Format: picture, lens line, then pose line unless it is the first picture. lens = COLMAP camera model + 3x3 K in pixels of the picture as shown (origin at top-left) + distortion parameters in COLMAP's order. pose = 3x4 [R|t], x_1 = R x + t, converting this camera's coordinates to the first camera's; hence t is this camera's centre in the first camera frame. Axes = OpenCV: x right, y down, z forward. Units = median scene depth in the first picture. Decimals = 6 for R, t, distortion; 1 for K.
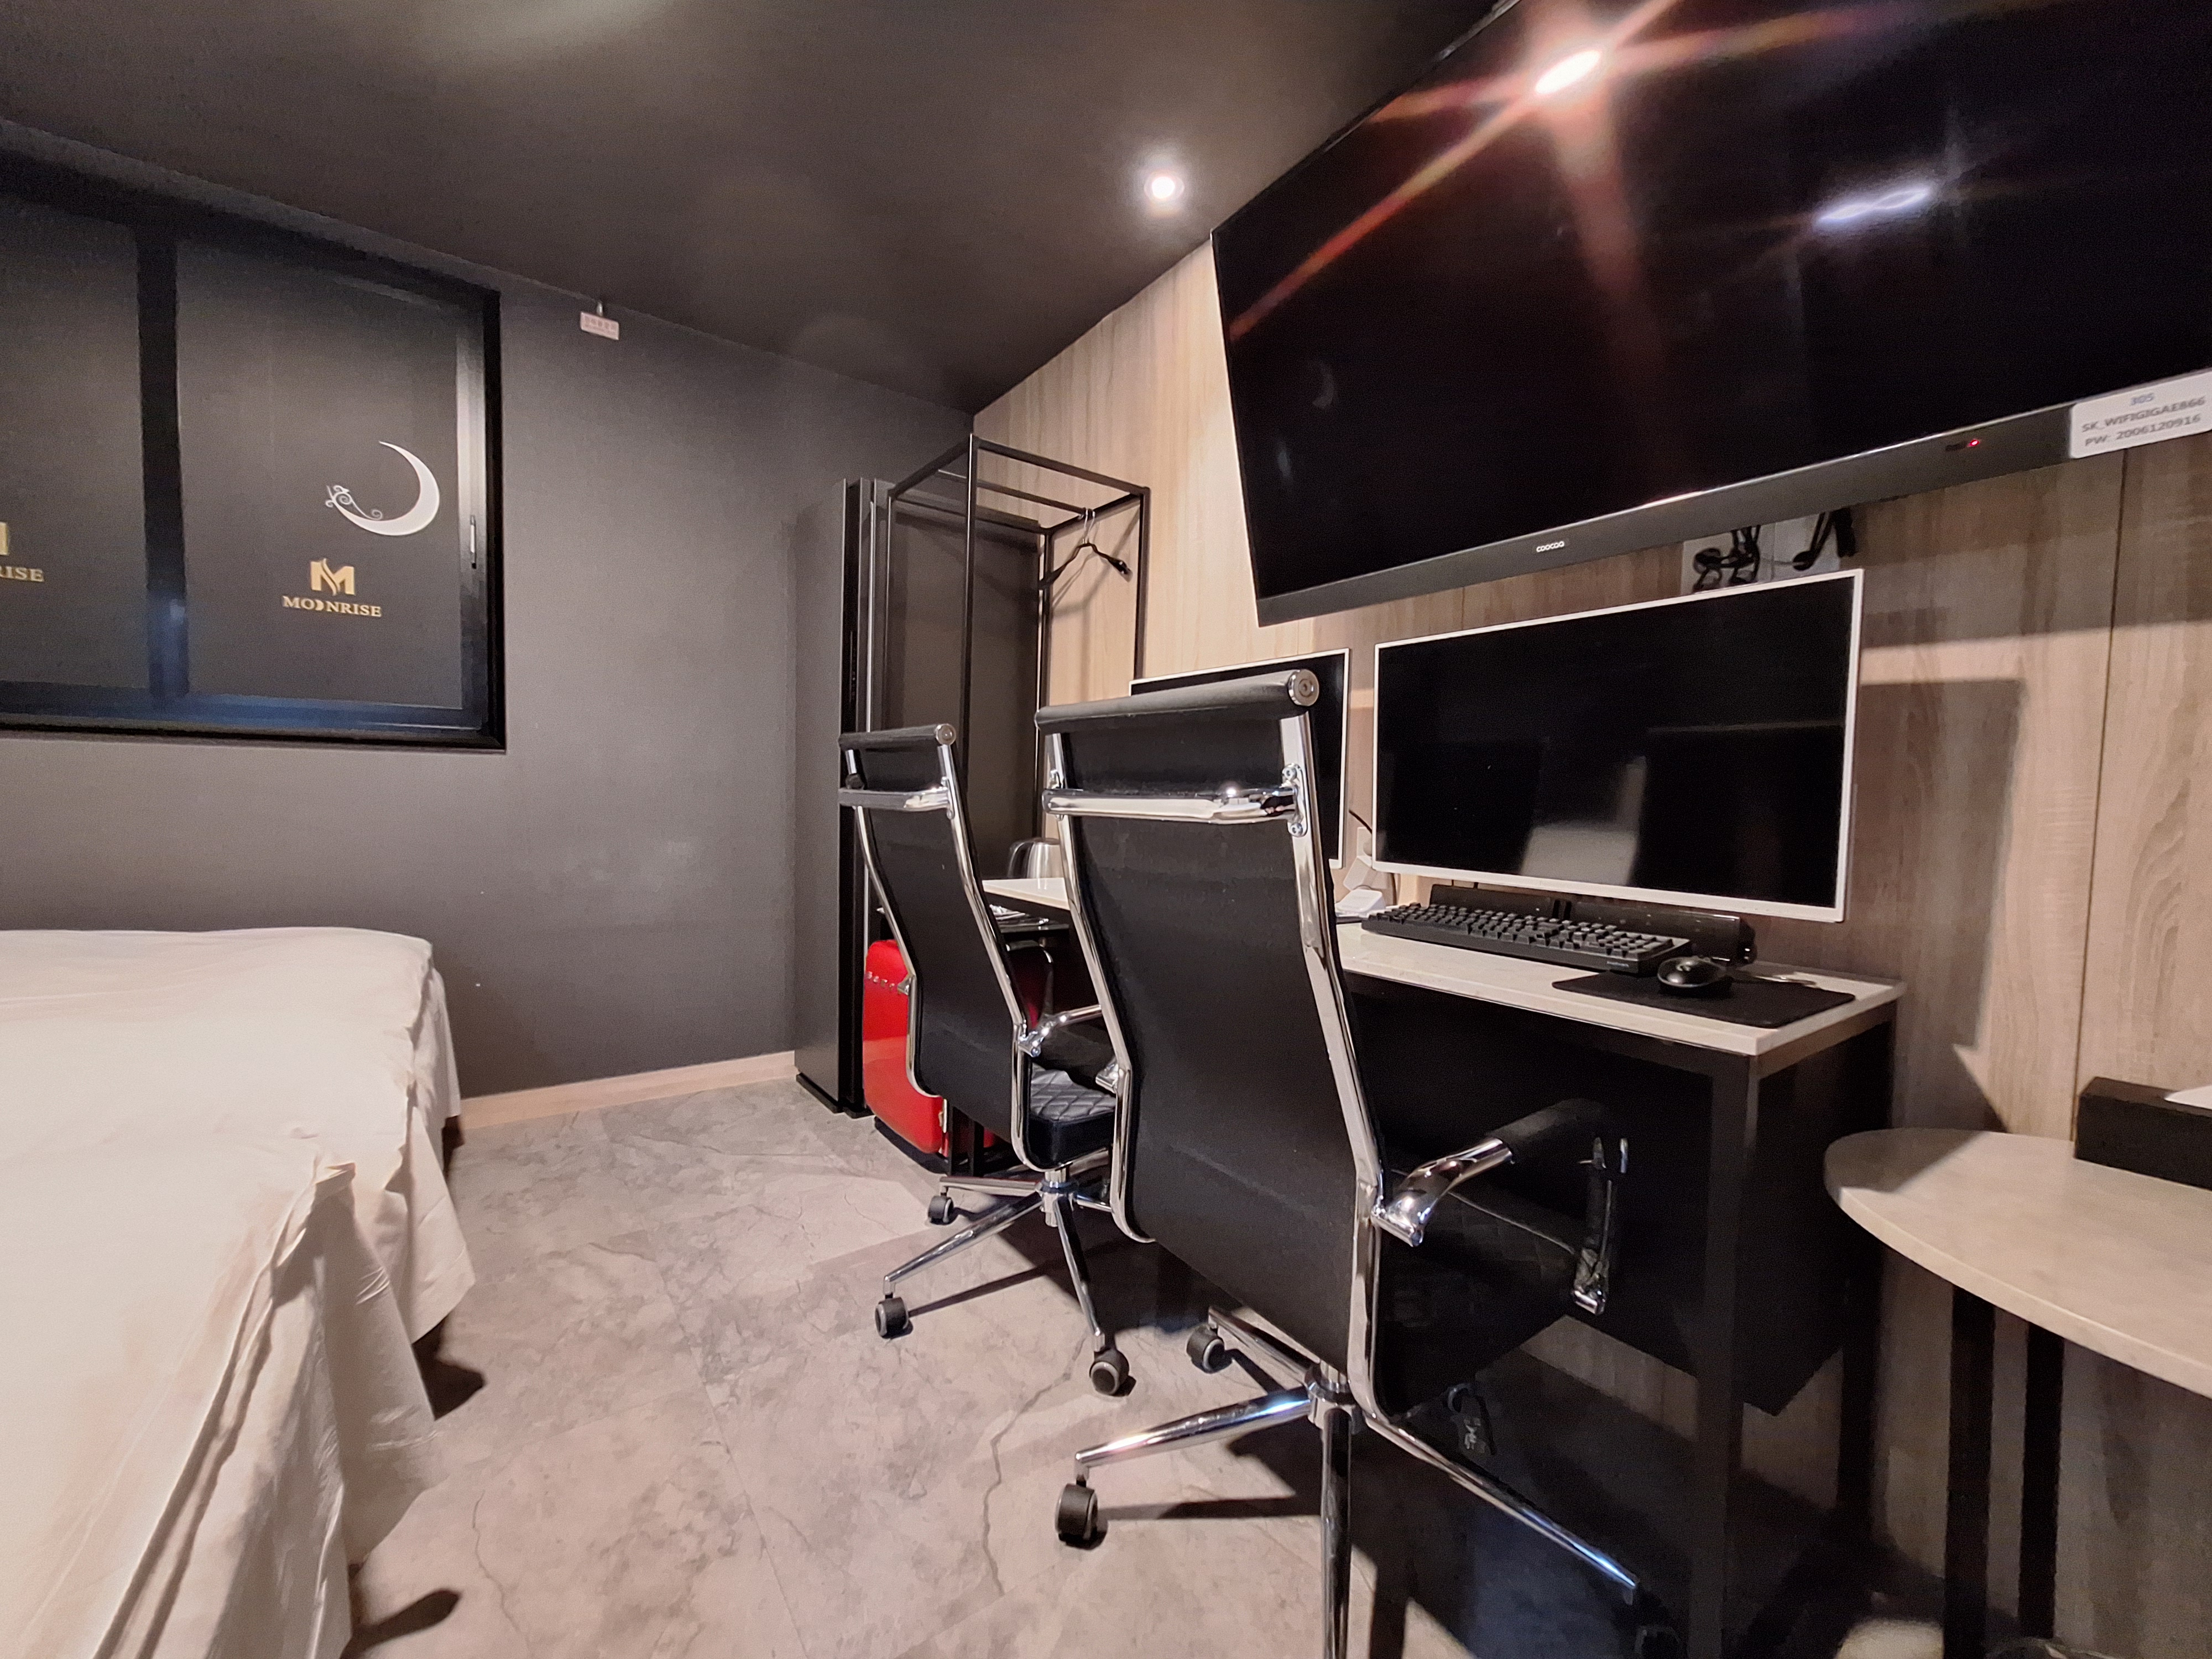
lens RADIAL K [[874.6, 0, 1113.3], [0, 874.6, 840.3], [0, 0, 1]] dist [-0.010798, 0.005910]
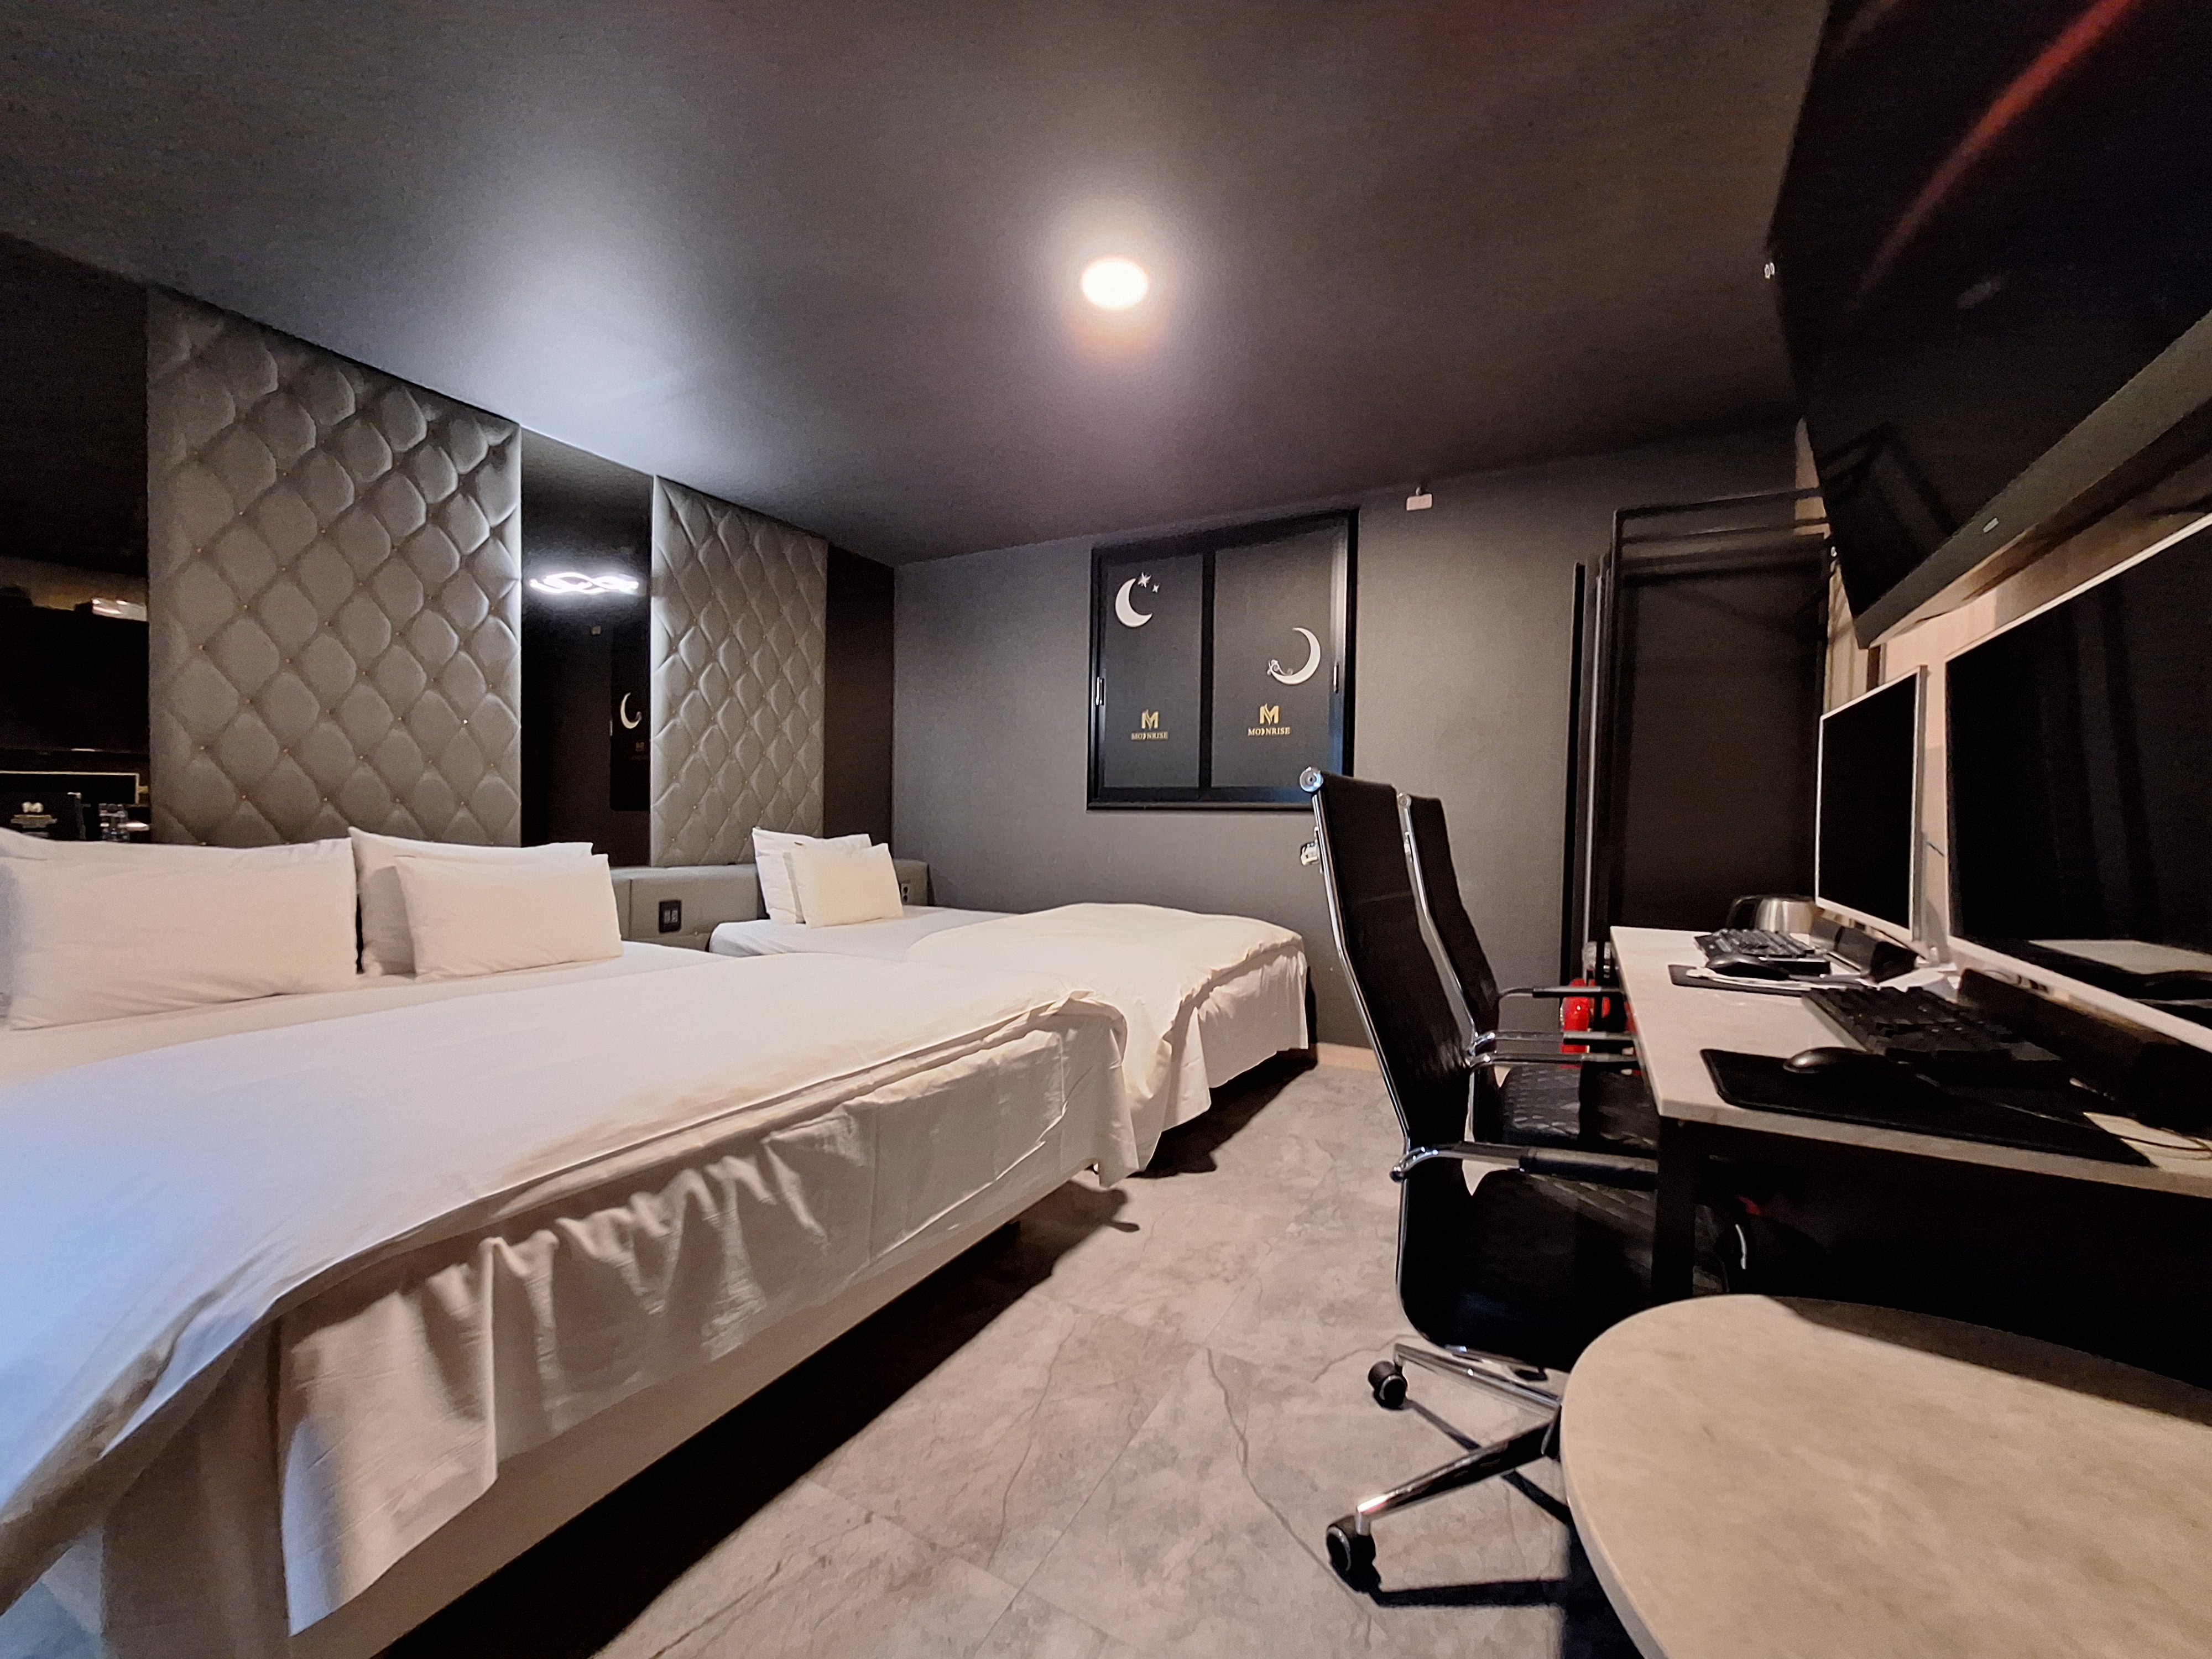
lens RADIAL K [[874.6, 0, 1113.3], [0, 874.6, 840.3], [0, 0, 1]] dist [-0.010798, 0.005910]
pose [[0.433752, 0.005940, -0.901013, 0.689877], [-0.054089, 0.998347, -0.019457, -0.007163], [0.899408, 0.057174, 0.433356, -0.003830]]
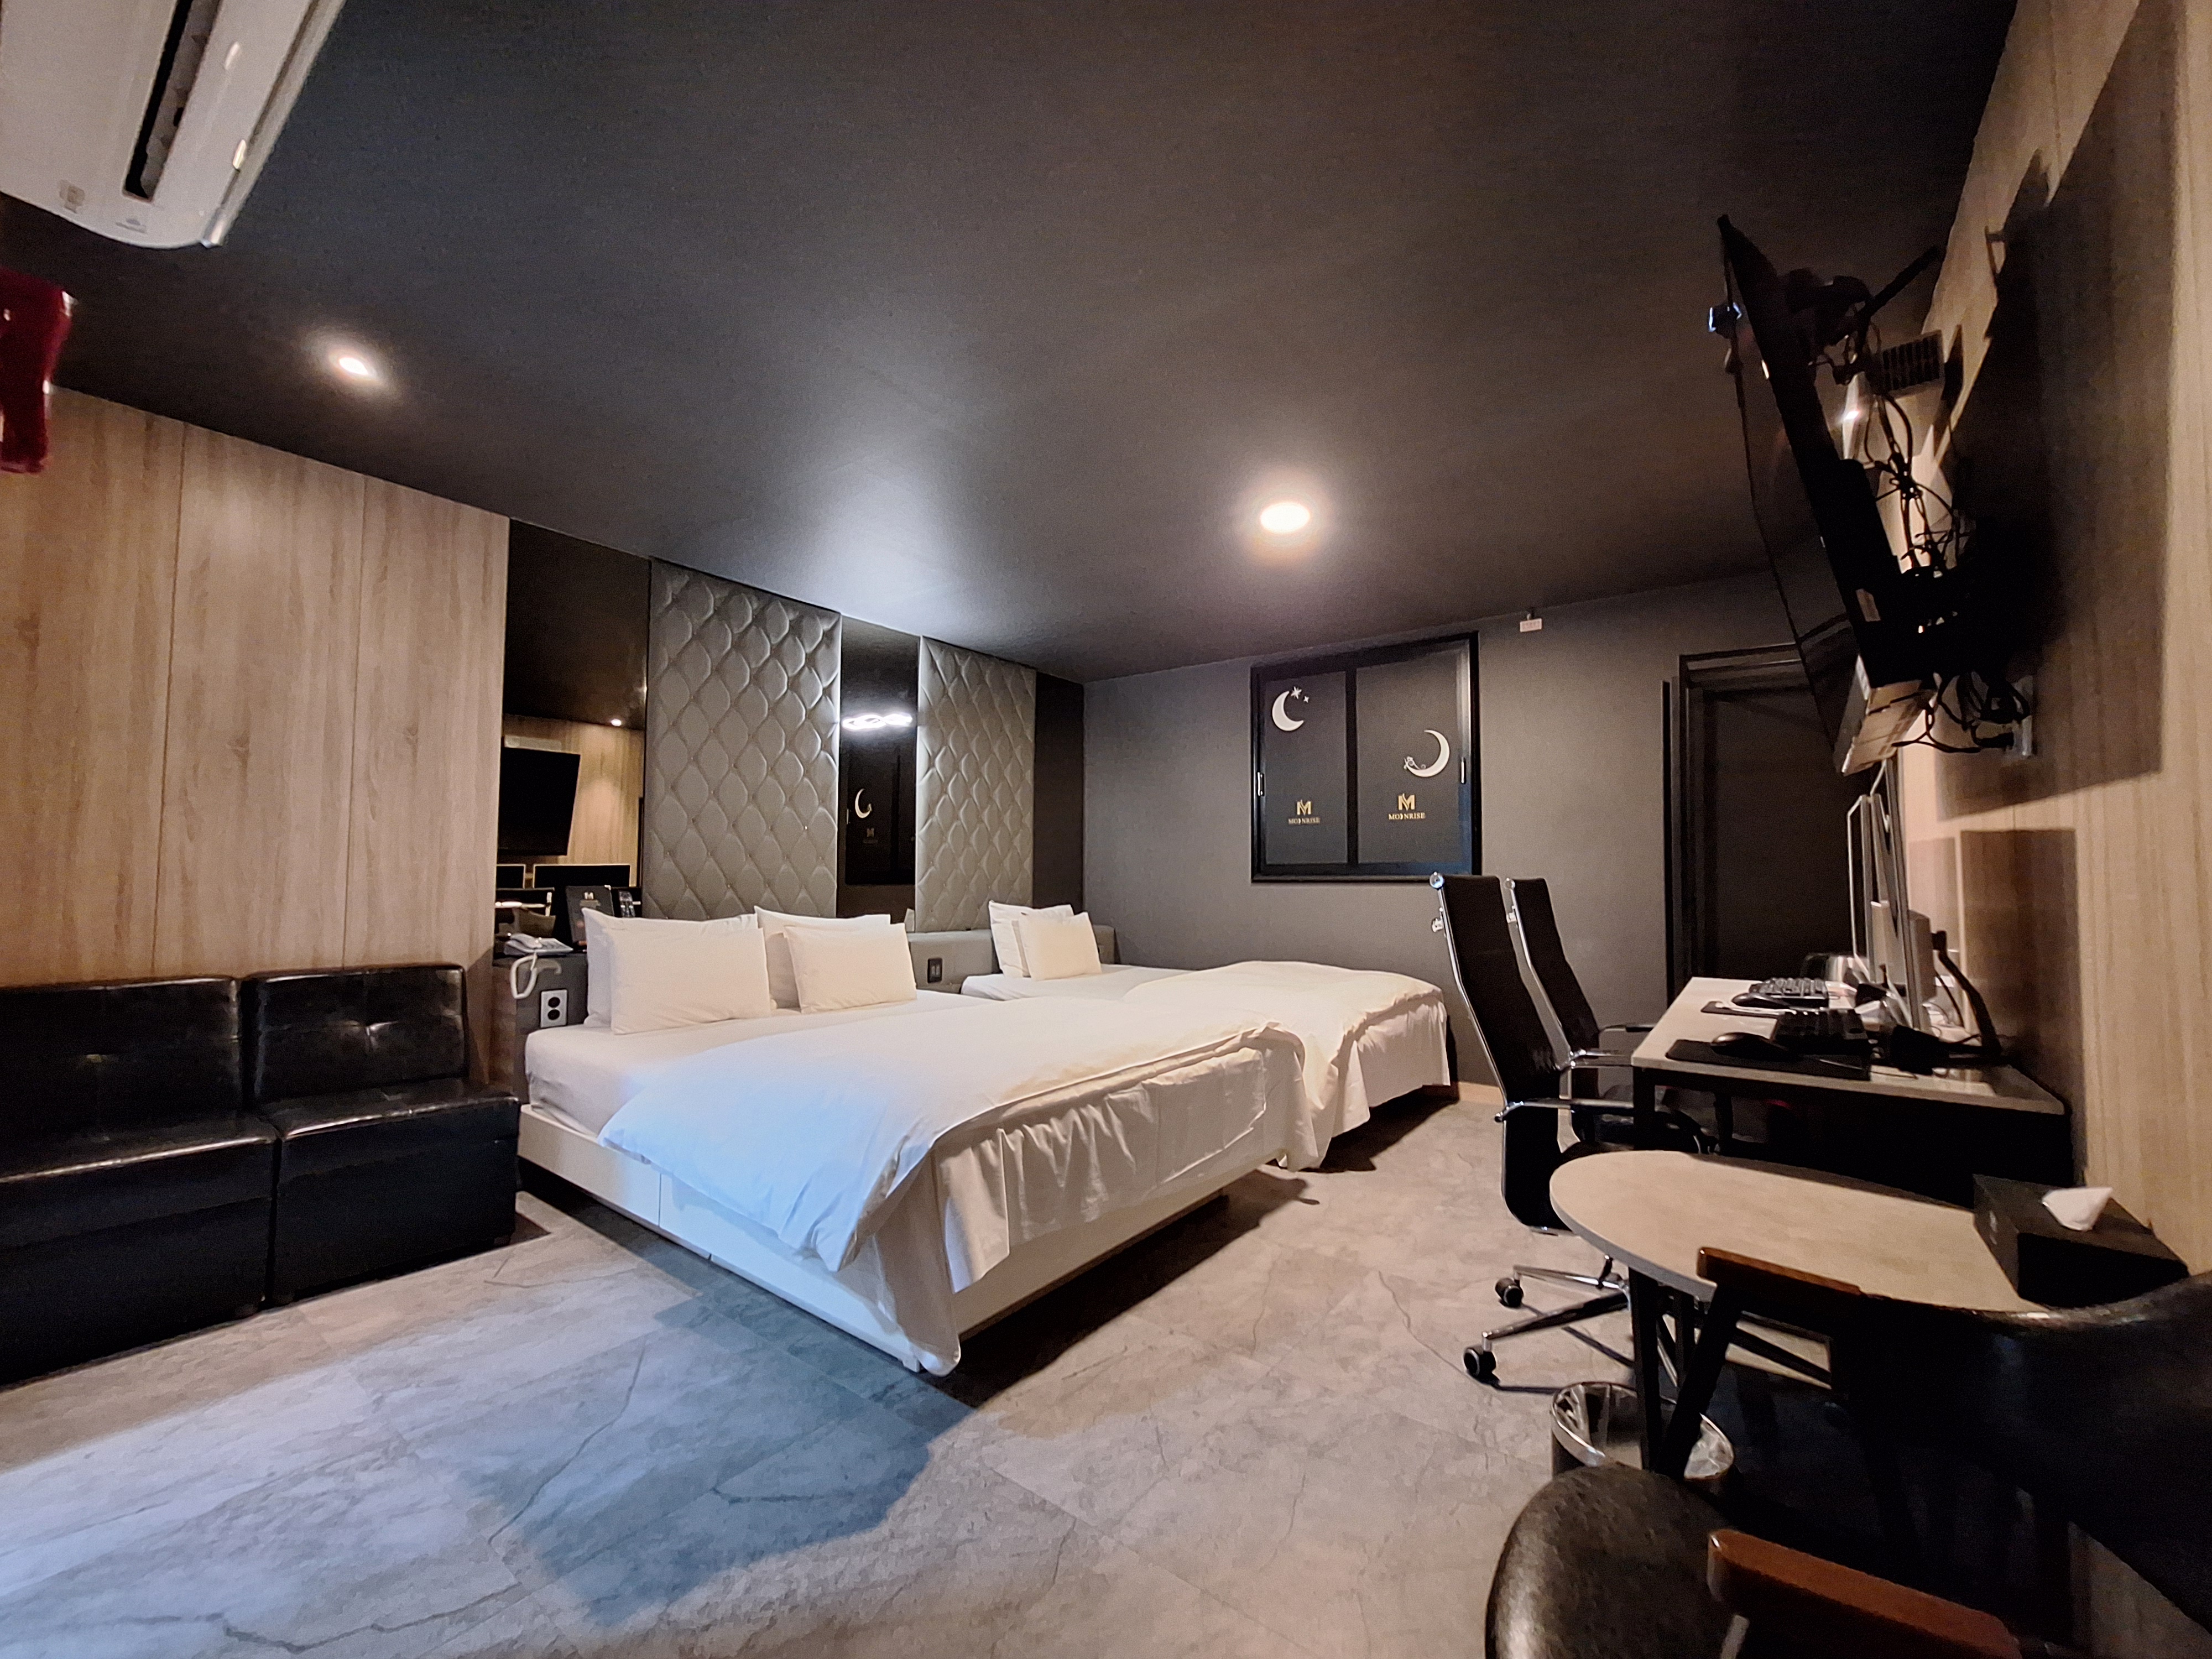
lens RADIAL K [[874.6, 0, 1113.3], [0, 874.6, 840.3], [0, 0, 1]] dist [-0.010798, 0.005910]
pose [[0.295676, -0.064651, -0.953098, 1.129367], [-0.047662, 0.995466, -0.082311, -0.014538], [0.954099, 0.069764, 0.291254, -0.327571]]
